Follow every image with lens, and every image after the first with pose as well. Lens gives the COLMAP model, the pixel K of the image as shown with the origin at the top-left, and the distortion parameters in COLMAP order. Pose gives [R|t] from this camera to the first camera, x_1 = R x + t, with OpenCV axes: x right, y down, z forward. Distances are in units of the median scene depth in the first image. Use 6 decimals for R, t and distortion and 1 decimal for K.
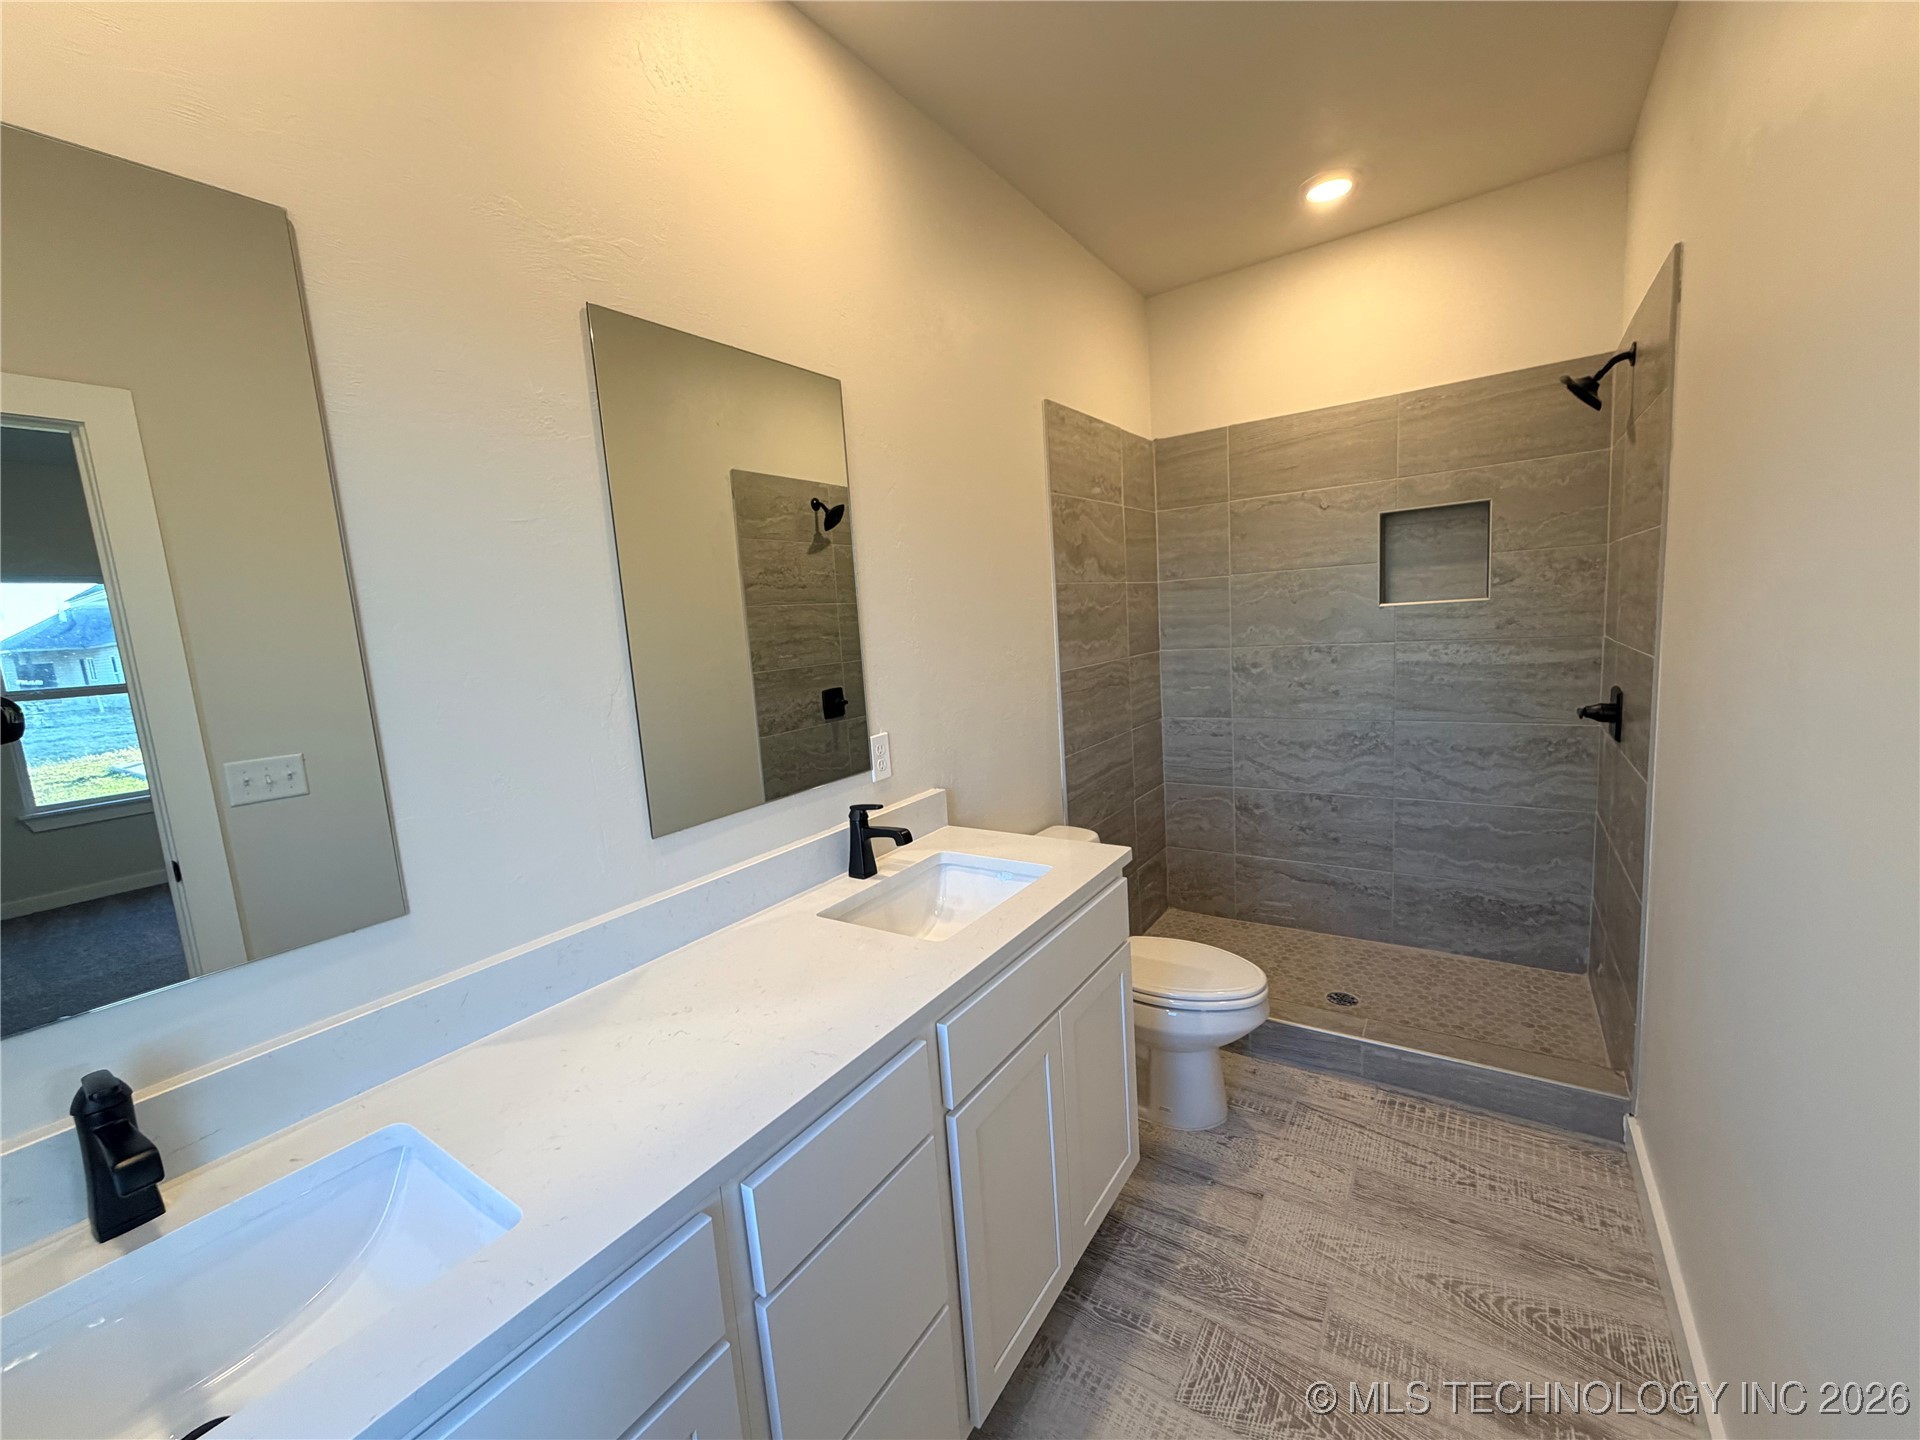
lens RADIAL K [[761.7, 0, 963.1], [0, 761.7, 720.7], [0, 0, 1]] dist [0.001550, -0.000882]
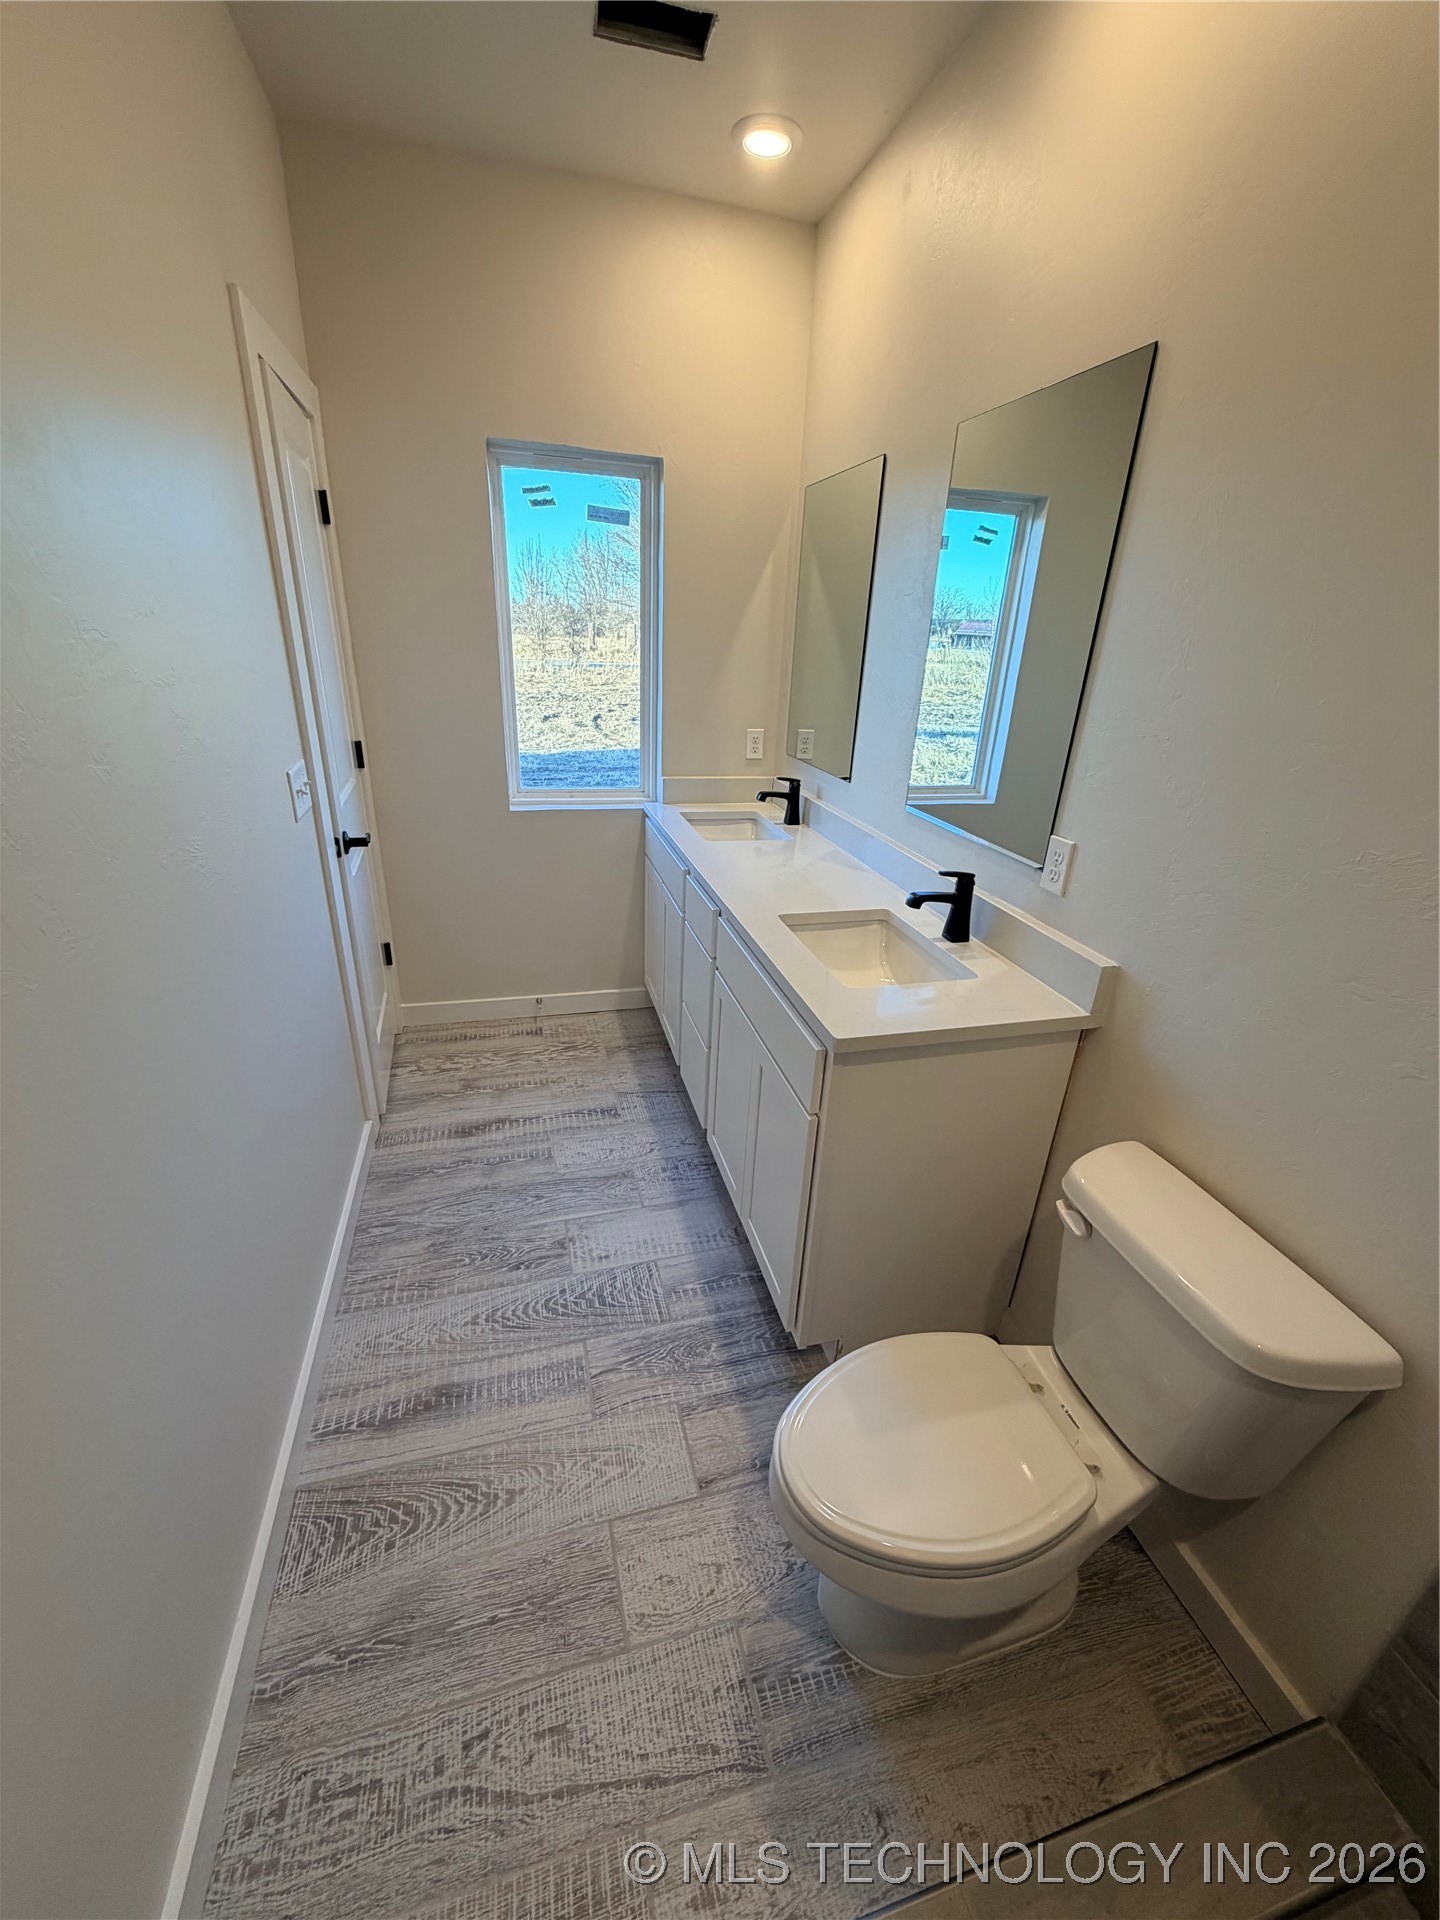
lens RADIAL K [[761.7, 0, 721.8], [0, 761.7, 959.7], [0, 0, 1]] dist [0.001550, -0.000882]
pose [[-0.650424, 0.340337, -0.679058, 0.849275], [-0.098651, 0.848579, 0.519791, -0.302143], [0.753138, 0.405074, -0.518361, 1.400898]]
